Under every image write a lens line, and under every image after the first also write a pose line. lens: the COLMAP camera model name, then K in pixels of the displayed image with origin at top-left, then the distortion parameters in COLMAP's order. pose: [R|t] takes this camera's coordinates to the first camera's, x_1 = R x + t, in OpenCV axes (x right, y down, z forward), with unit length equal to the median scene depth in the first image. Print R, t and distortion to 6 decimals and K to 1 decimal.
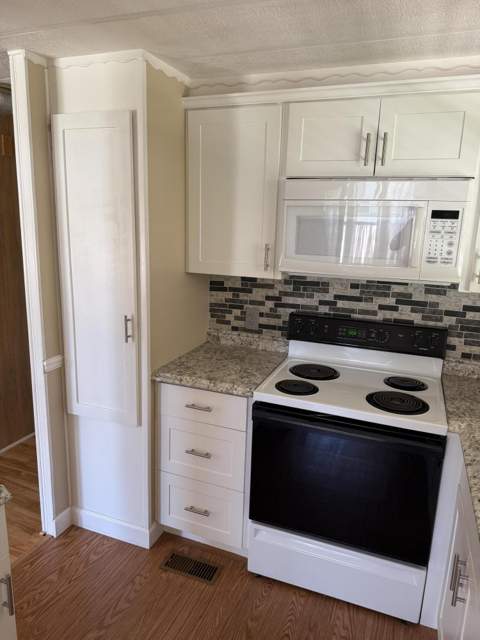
lens RADIAL K [[449.8, 0, 238.3], [0, 449.8, 316.3], [0, 0, 1]] dist [0.031456, -0.055333]
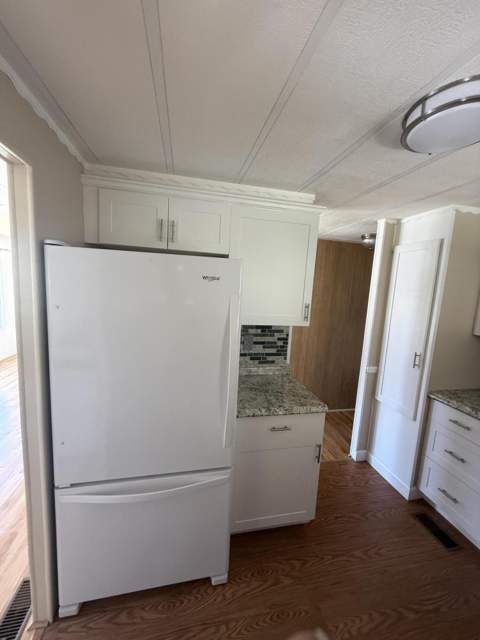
lens RADIAL K [[257.7, 0, 239.3], [0, 257.7, 319.7], [0, 0, 1]] dist [0.023641, 0.000507]
pose [[0.551674, 0.113284, -0.826331, 0.182092], [-0.220271, 0.975347, -0.013344, 0.036255], [0.804448, 0.189378, 0.563027, -0.134802]]
